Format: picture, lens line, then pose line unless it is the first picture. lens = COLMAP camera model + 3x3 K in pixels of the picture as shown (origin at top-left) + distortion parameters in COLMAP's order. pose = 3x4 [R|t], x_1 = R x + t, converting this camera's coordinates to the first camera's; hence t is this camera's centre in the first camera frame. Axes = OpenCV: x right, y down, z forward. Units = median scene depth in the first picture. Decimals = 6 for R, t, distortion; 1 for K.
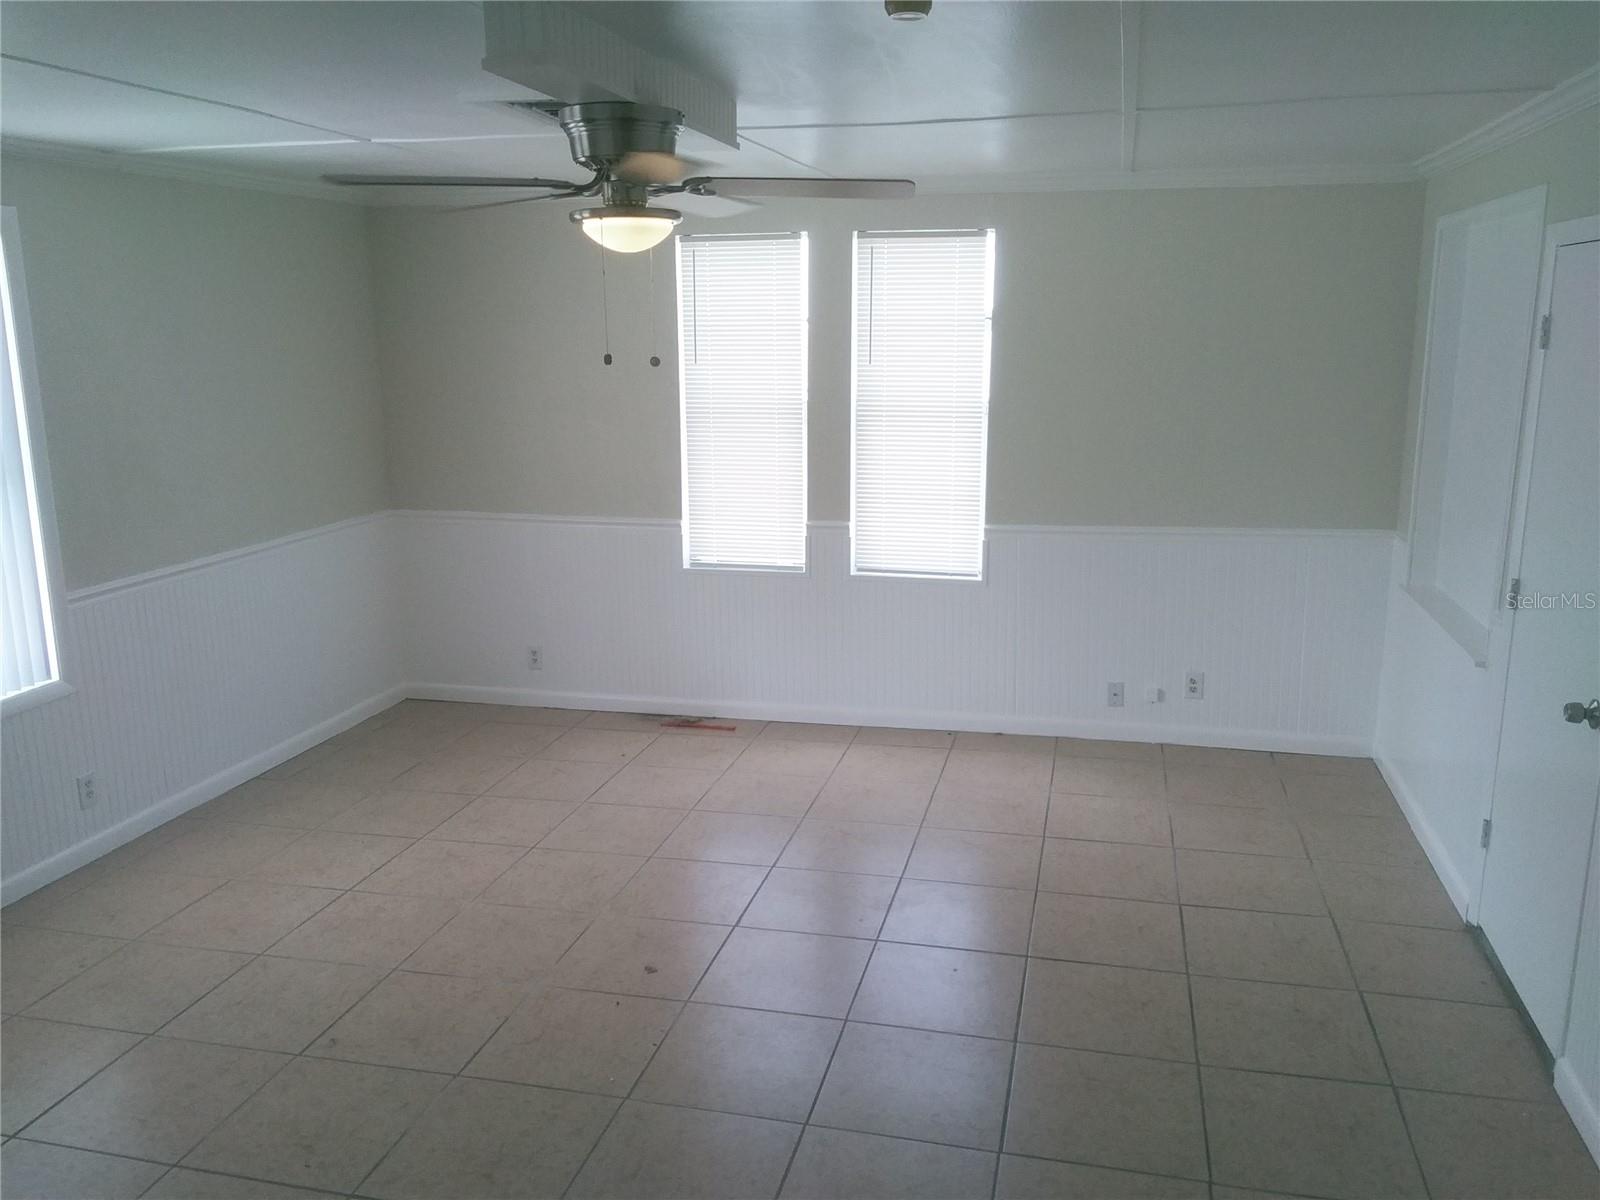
lens RADIAL K [[1243.6, 0, 808.1], [0, 1243.6, 590.2], [0, 0, 1]] dist [0.069046, -0.093340]
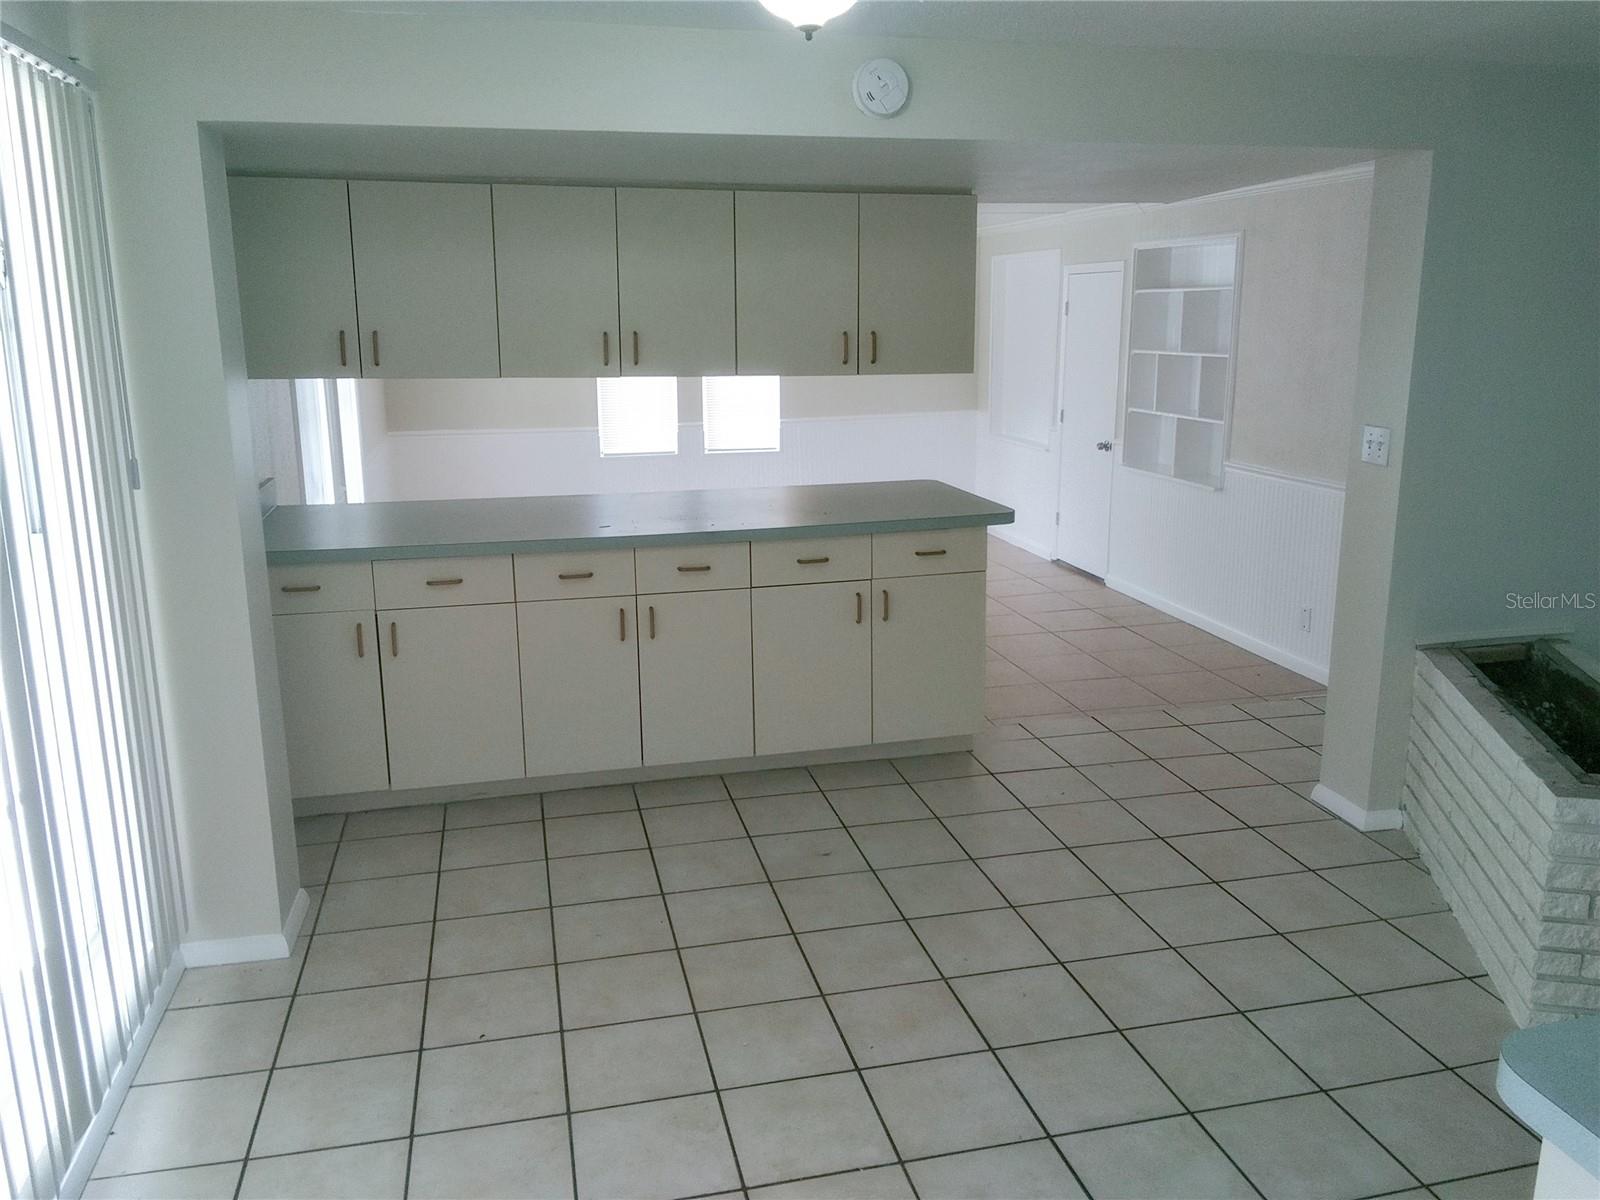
lens RADIAL K [[1243.6, 0, 808.1], [0, 1243.6, 590.2], [0, 0, 1]] dist [0.069046, -0.093340]
pose [[0.888276, -0.100366, 0.448210, -0.906539], [0.097770, 0.994787, 0.028995, 0.200462], [-0.448784, 0.018066, 0.893458, -0.853708]]
